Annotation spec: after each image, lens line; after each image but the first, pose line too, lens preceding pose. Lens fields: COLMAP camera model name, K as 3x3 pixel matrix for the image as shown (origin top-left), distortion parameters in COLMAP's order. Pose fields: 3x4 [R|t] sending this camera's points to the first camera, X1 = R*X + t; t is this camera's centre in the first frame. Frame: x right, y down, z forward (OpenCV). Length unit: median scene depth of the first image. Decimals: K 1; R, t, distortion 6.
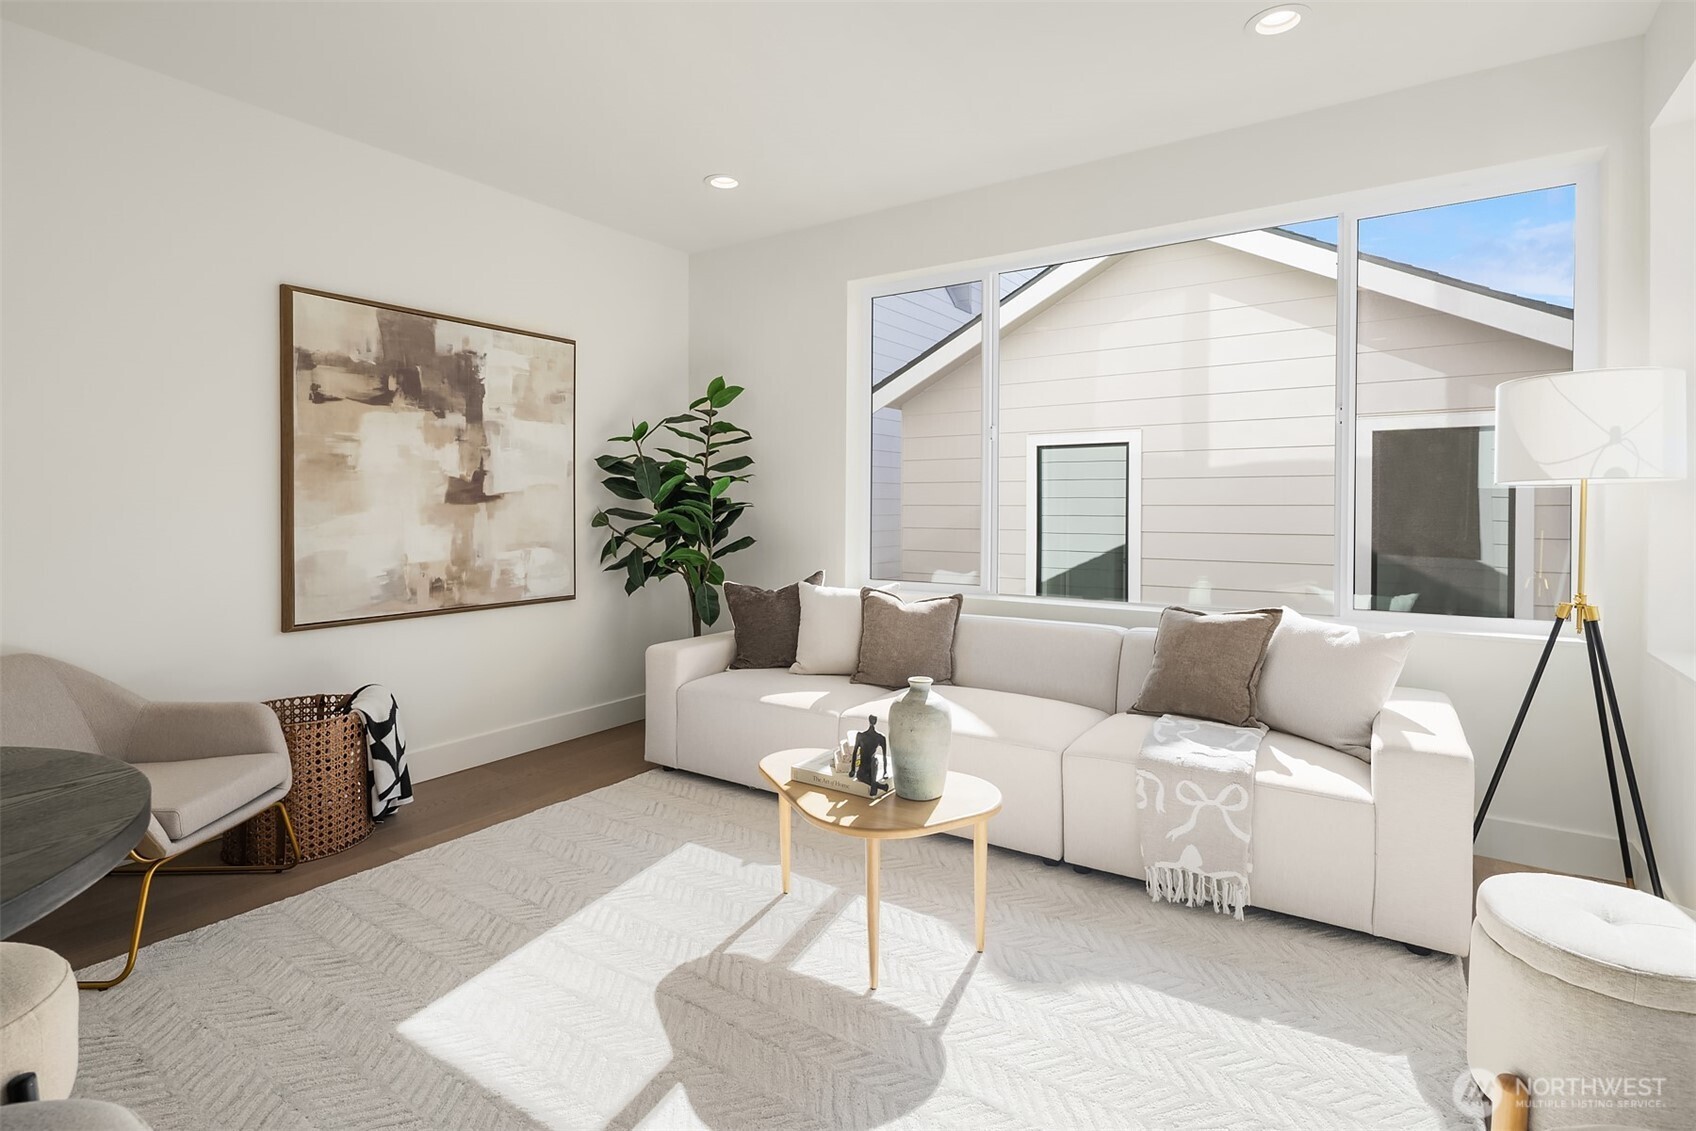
lens RADIAL K [[847.8, 0, 857.2], [0, 847.8, 499.2], [0, 0, 1]] dist [0.005266, -0.000694]
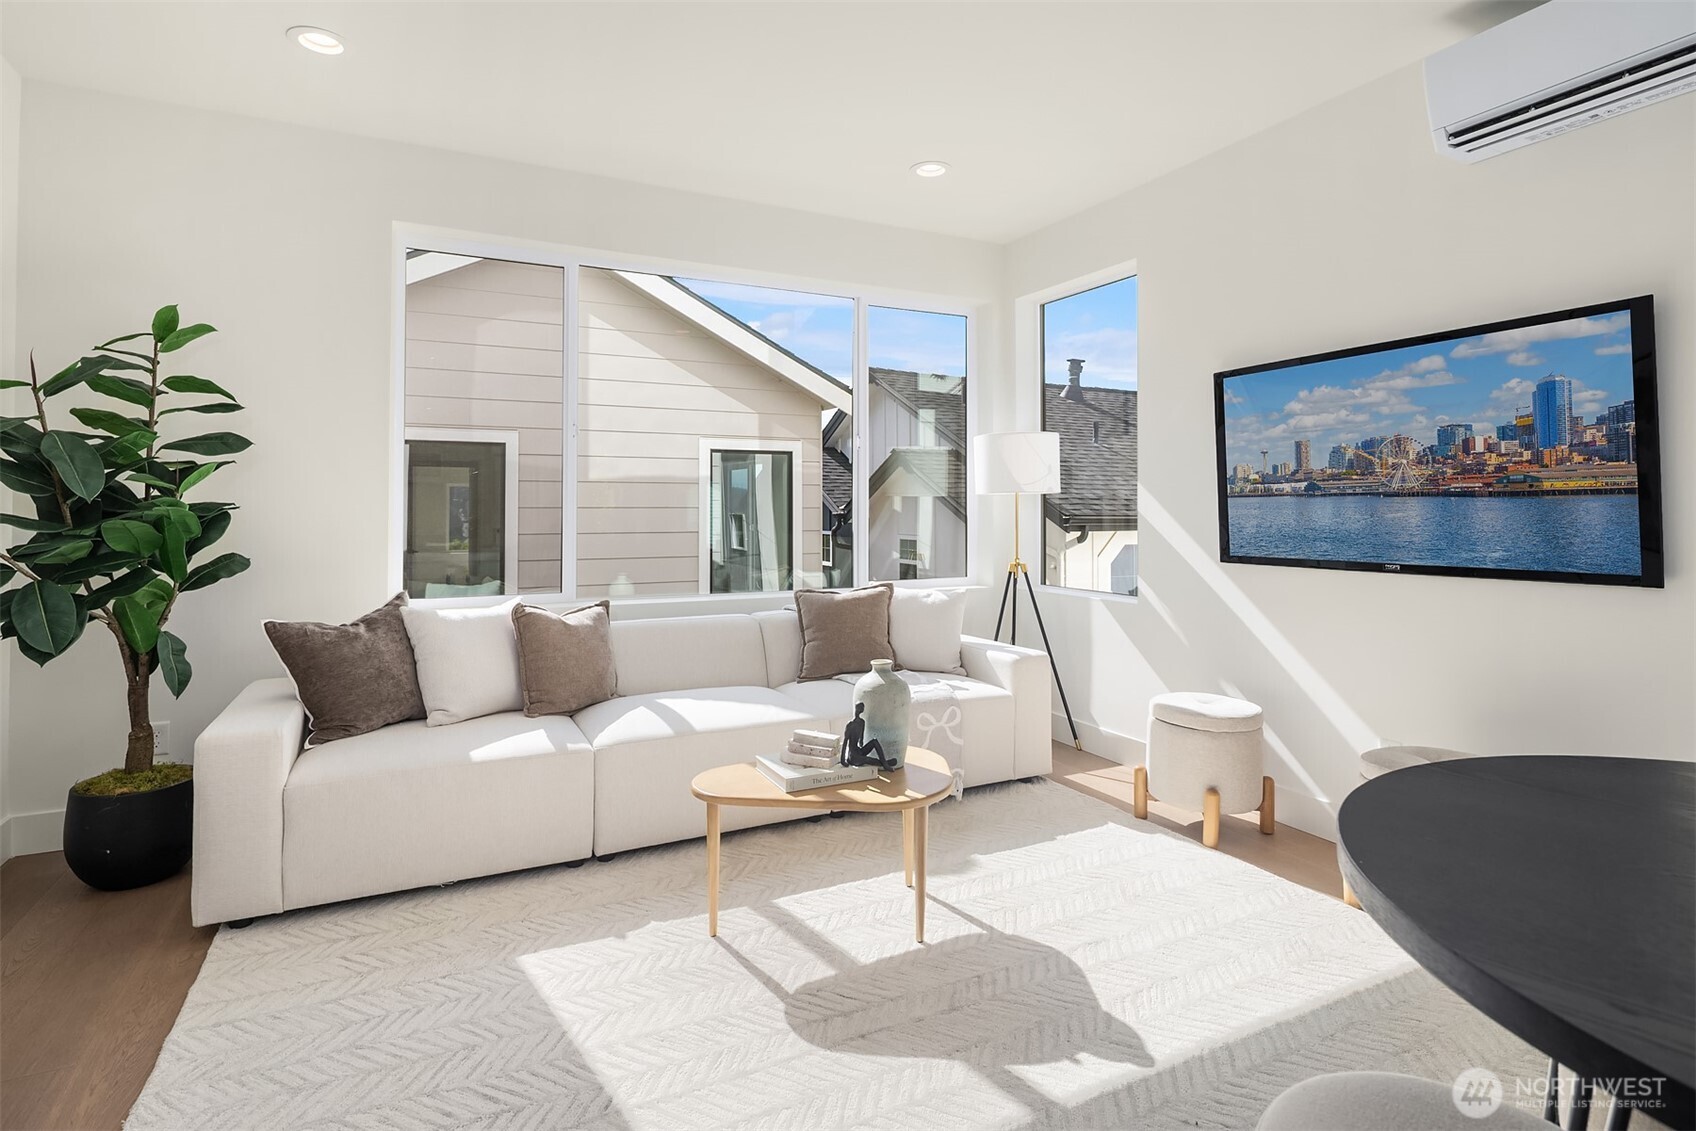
lens RADIAL K [[847.8, 0, 853.2], [0, 847.8, 474.3], [0, 0, 1]] dist [0.005266, -0.000694]
pose [[0.491849, 0.035046, 0.869975, -0.604087], [-0.008299, 0.999333, -0.035565, 0.002356], [-0.870641, 0.010273, 0.491812, 0.309604]]
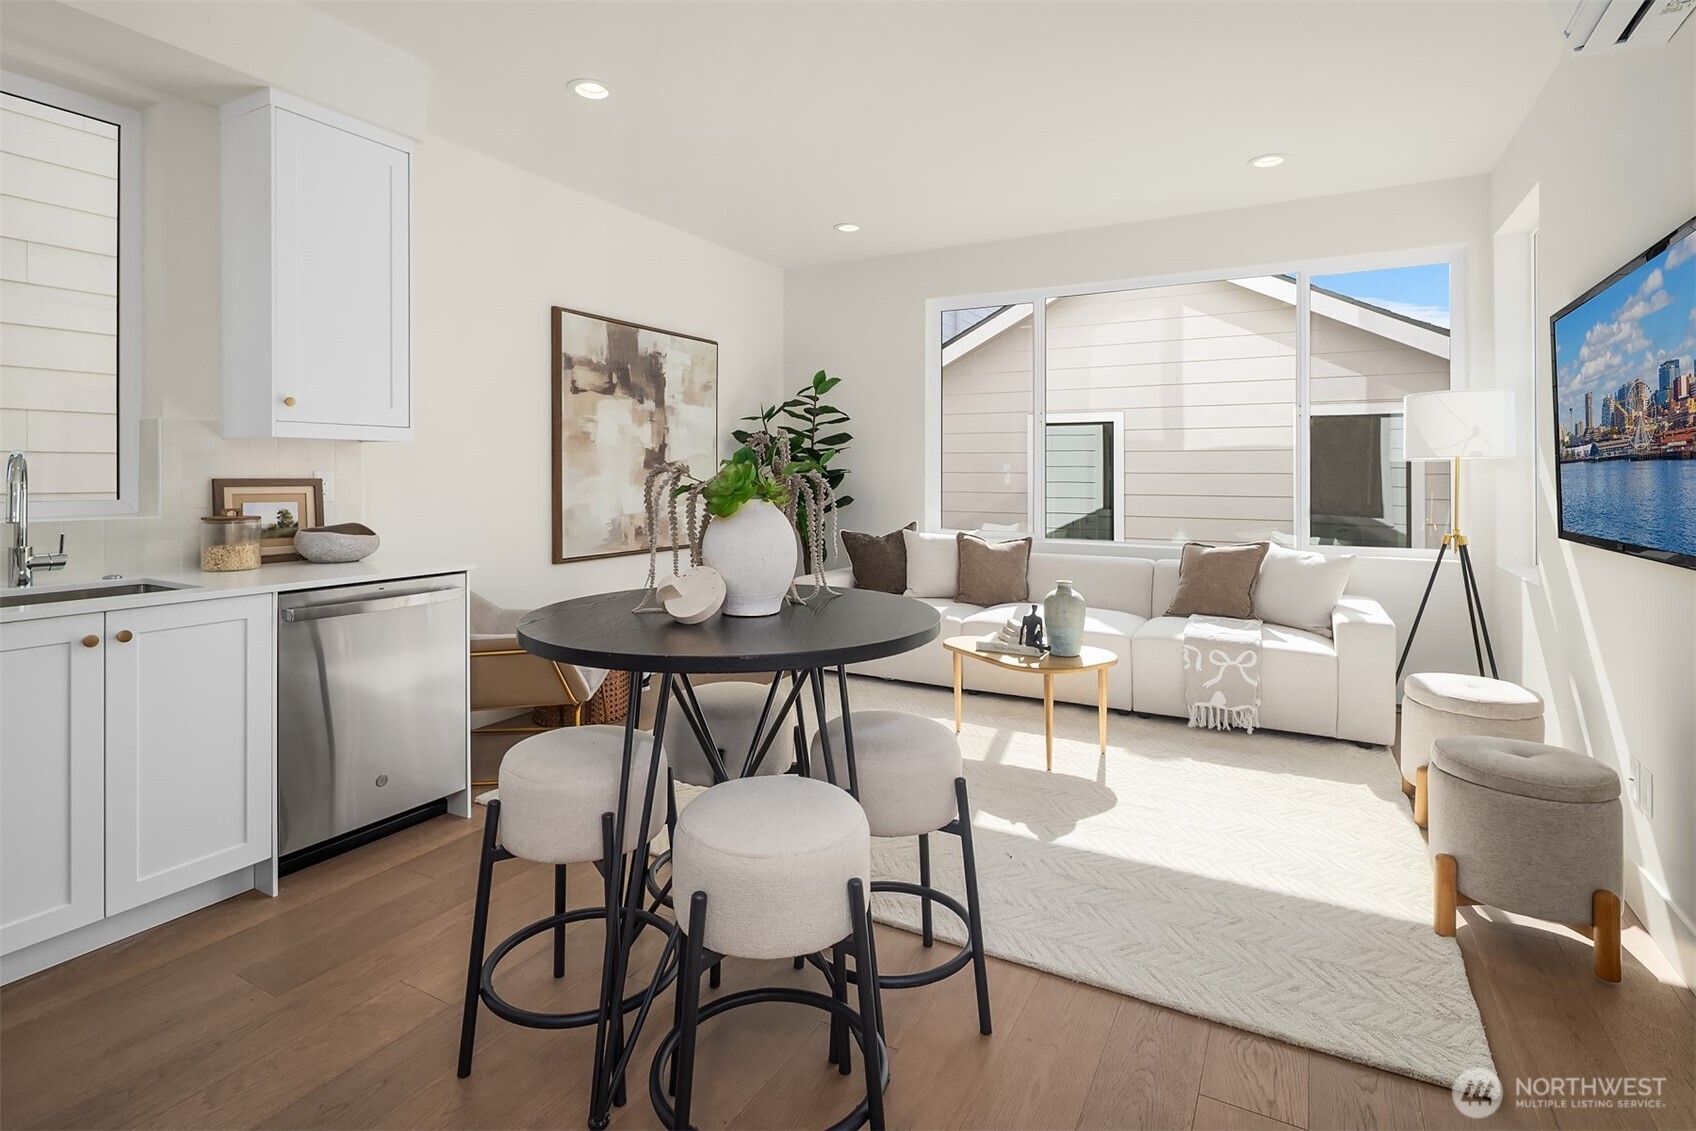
lens RADIAL K [[847.8, 0, 845.7], [0, 847.8, 454.6], [0, 0, 1]] dist [0.005266, -0.000694]
pose [[0.996596, 0.005863, 0.082238, -0.300959], [-0.004763, 0.999897, -0.013563, -0.000676], [-0.082309, 0.013125, 0.996520, -0.352812]]
